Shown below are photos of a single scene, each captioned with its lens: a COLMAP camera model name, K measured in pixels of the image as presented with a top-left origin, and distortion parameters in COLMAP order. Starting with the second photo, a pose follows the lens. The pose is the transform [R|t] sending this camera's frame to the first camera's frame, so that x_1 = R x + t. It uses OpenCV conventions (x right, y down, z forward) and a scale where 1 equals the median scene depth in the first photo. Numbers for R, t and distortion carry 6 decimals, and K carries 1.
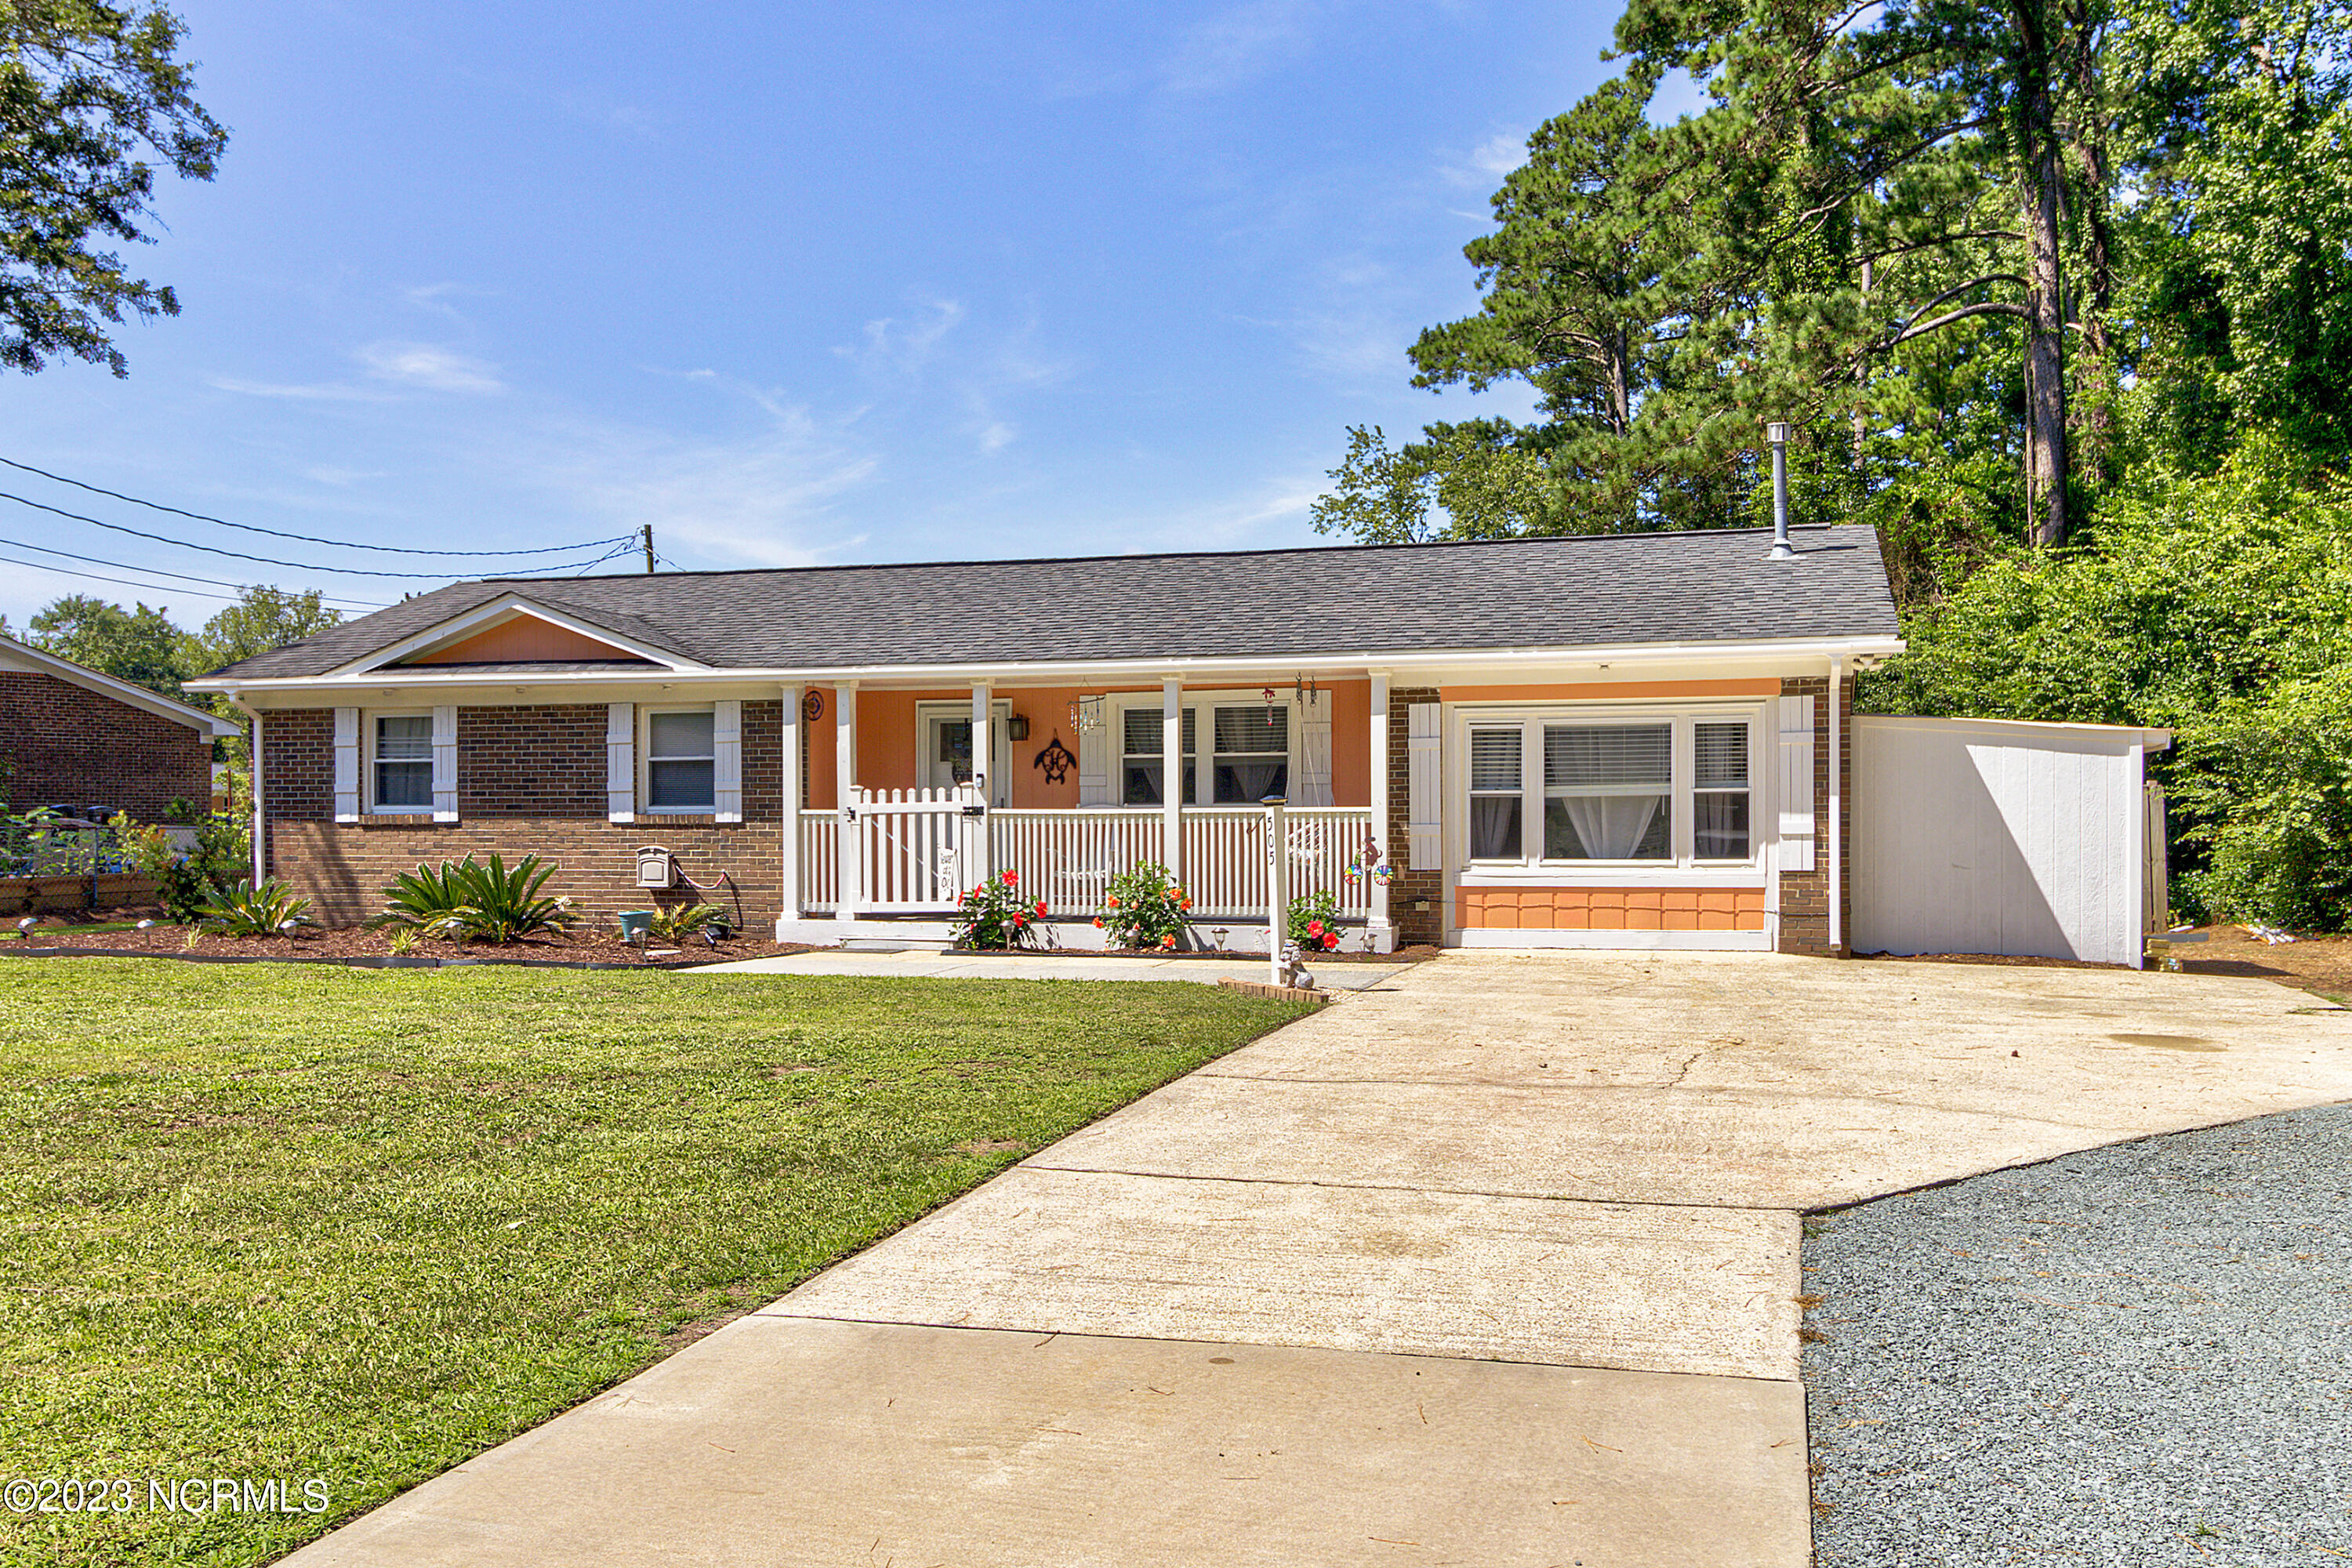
lens RADIAL K [[1836.3, 0, 1178.4], [0, 1836.3, 793.4], [0, 0, 1]] dist [0.010845, 0.008180]
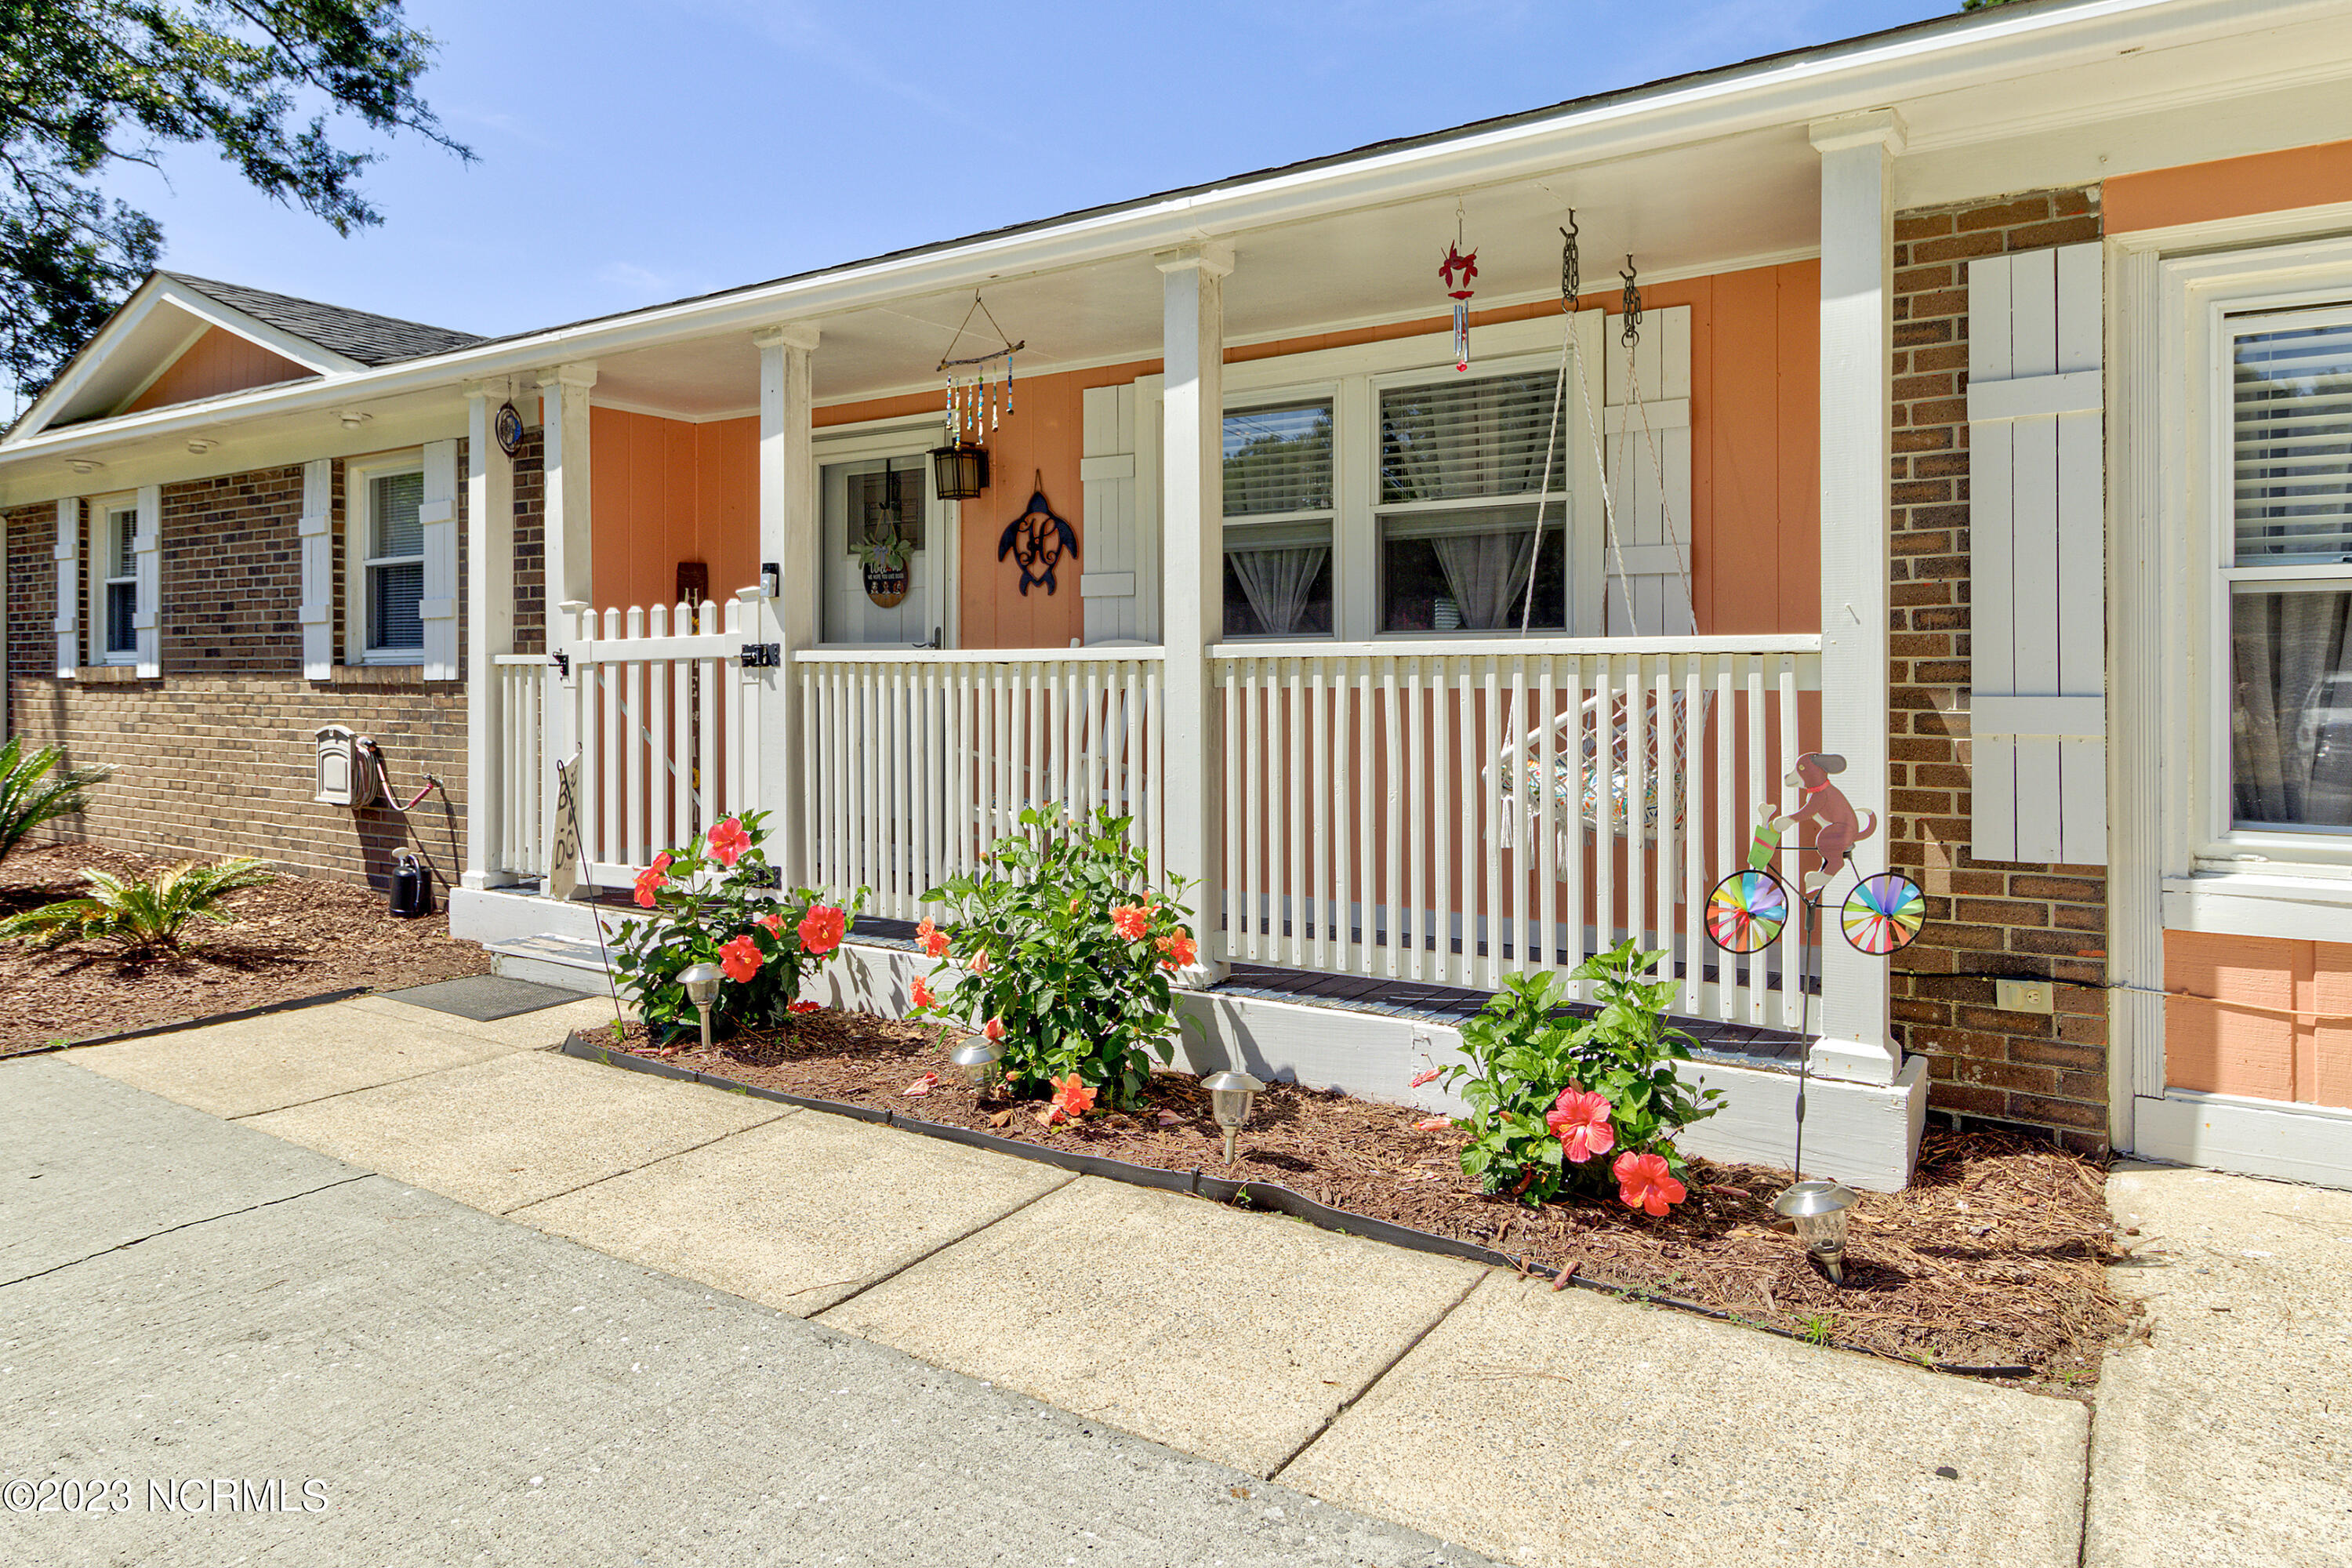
lens RADIAL K [[1443.5, 0, 1190.7], [0, 1443.5, 669.8], [0, 0, 1]] dist [0.007432, 0.000901]
pose [[0.955137, -0.000792, -0.296162, 0.072311], [0.004845, 0.999904, 0.012949, 0.008856], [0.296124, -0.013803, 0.955050, 0.700752]]
